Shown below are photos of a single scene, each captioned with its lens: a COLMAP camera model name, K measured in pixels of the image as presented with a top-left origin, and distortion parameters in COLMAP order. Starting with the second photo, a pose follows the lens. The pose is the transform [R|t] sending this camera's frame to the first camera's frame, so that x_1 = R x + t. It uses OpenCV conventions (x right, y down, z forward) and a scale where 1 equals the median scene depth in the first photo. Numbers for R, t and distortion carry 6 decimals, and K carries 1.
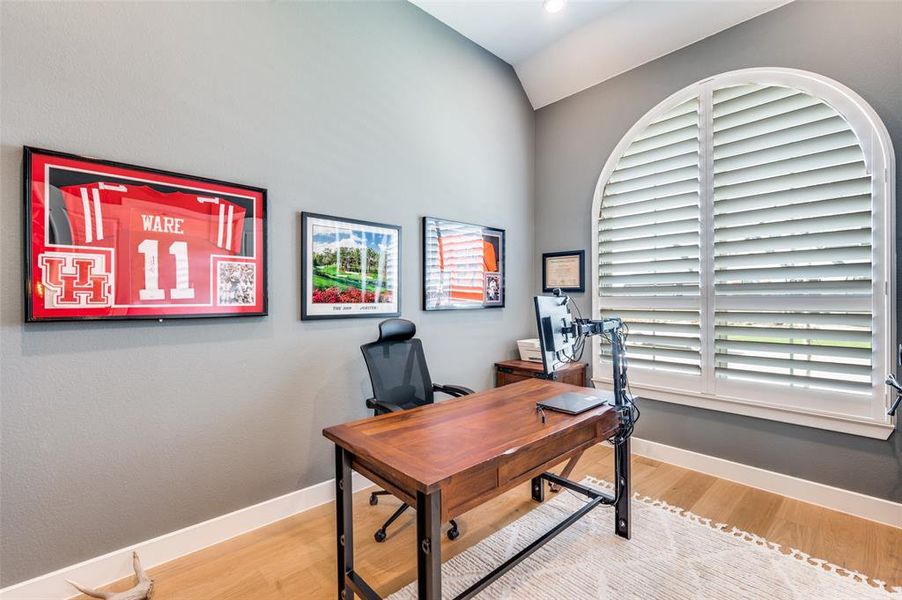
lens RADIAL K [[395.0, 0, 452.9], [0, 395.0, 296.4], [0, 0, 1]] dist [-0.000381, -0.000094]
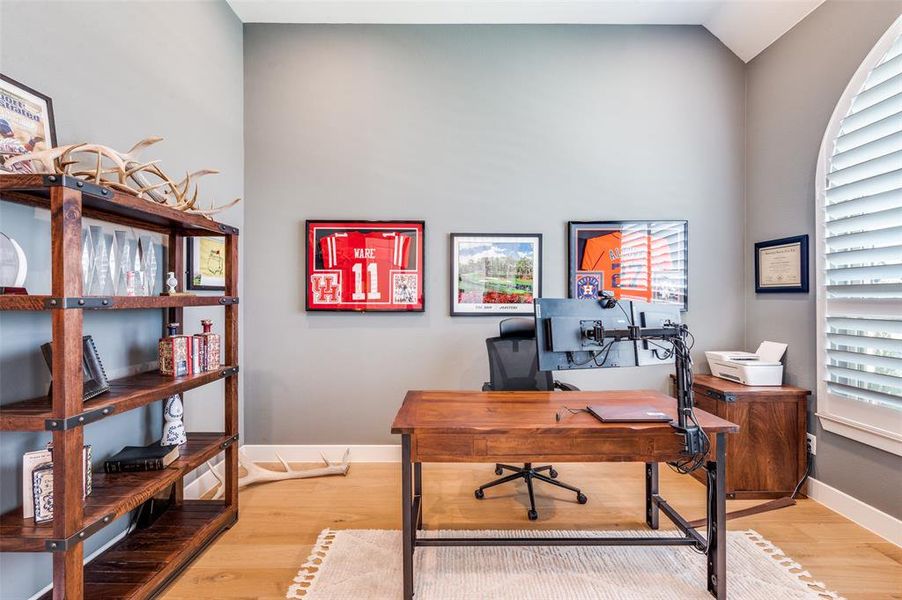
lens RADIAL K [[395.0, 0, 452.9], [0, 395.0, 296.4], [0, 0, 1]] dist [-0.000381, -0.000094]
pose [[0.738335, -0.001195, -0.674433, 0.564122], [-0.001719, 0.999992, -0.003653, 0.000273], [0.674432, 0.003856, 0.738327, 0.041414]]
